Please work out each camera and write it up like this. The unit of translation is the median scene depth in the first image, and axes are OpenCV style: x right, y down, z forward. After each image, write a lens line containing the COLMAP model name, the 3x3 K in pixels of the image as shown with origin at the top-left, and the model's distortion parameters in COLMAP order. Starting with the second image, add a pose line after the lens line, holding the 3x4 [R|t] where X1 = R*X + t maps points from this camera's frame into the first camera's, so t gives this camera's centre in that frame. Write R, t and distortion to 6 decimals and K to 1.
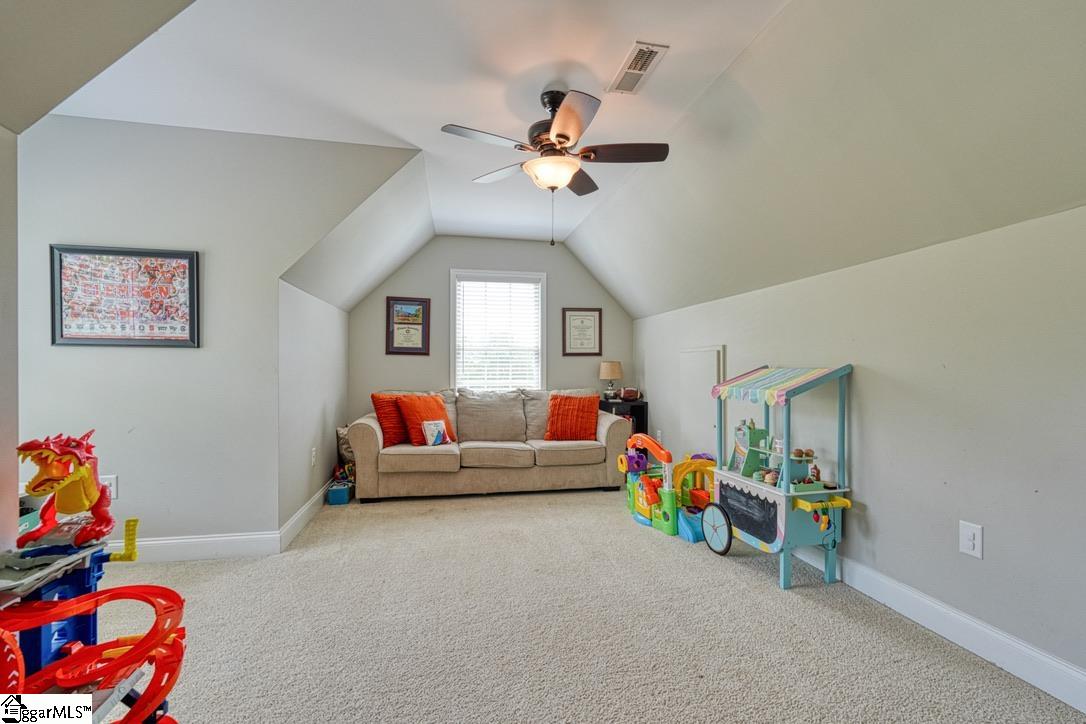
lens RADIAL K [[487.3, 0, 546.7], [0, 487.3, 375.2], [0, 0, 1]] dist [0.001863, 0.000204]
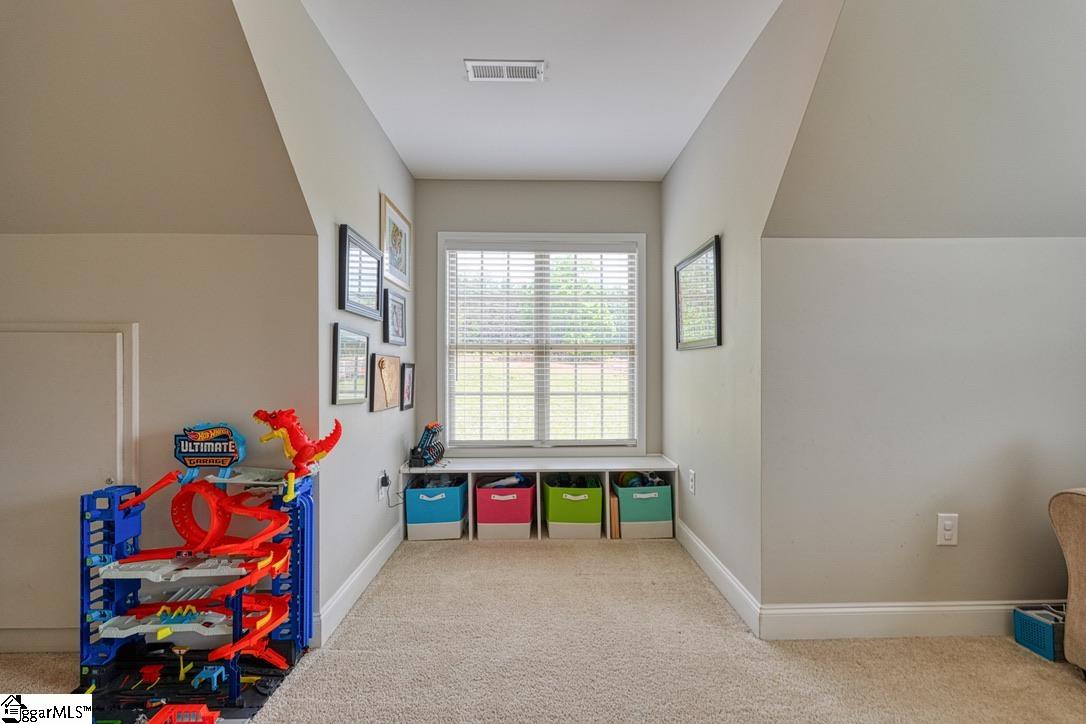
lens RADIAL K [[478.2, 0, 545.7], [0, 478.2, 369.7], [0, 0, 1]] dist [0.001467, 0.000009]
pose [[-0.184892, -0.002807, -0.982755, 0.116326], [-0.009727, 0.999952, -0.001026, -0.006134], [0.982711, 0.009370, -0.184910, 0.559398]]
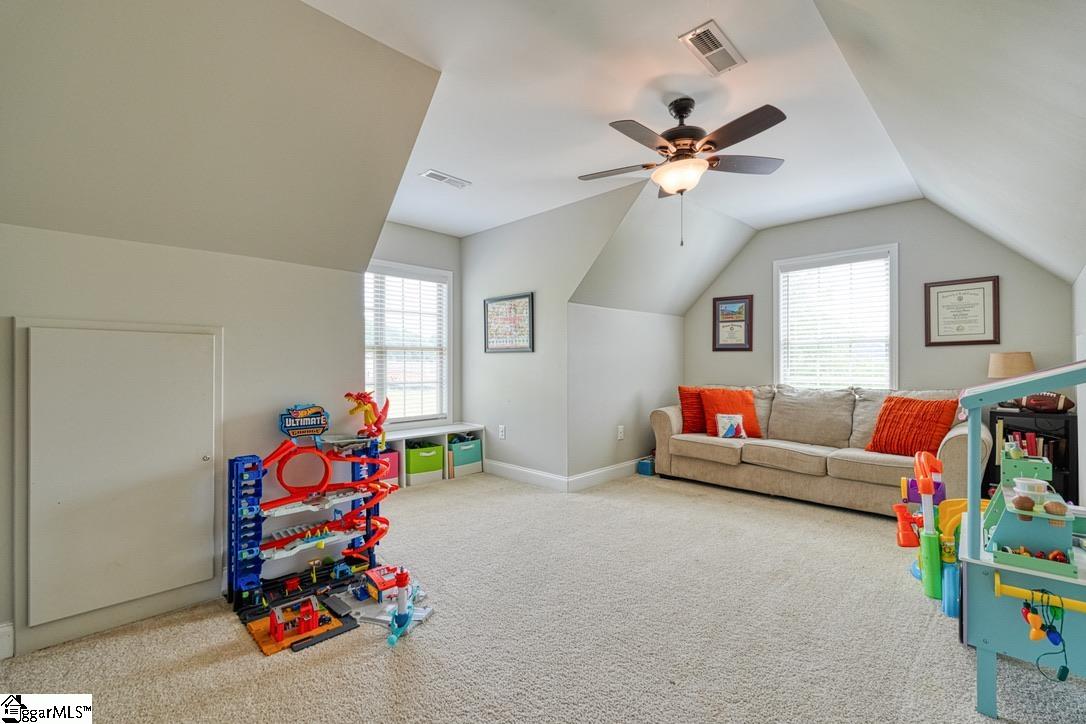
lens RADIAL K [[478.2, 0, 545.7], [0, 478.2, 369.7], [0, 0, 1]] dist [0.001467, 0.000009]
pose [[0.555432, 0.004767, -0.831548, 0.400580], [-0.005844, 0.999981, 0.001829, -0.001094], [0.831542, 0.003843, 0.555449, 0.108404]]
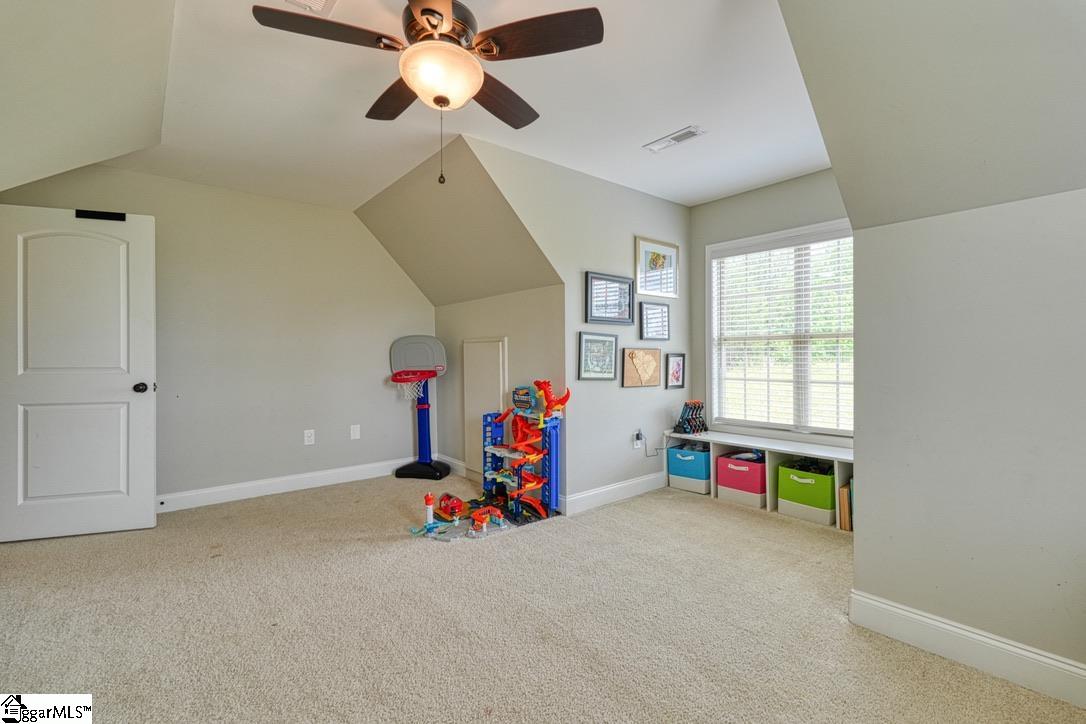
lens RADIAL K [[476.9, 0, 543.0], [0, 476.9, 362.0], [0, 0, 1]] dist [0.003438, 0.000699]
pose [[-0.886385, 0.005320, -0.462918, 0.113537], [-0.003408, 0.999832, 0.018015, -0.014244], [0.462936, 0.017545, -0.886218, 0.950236]]
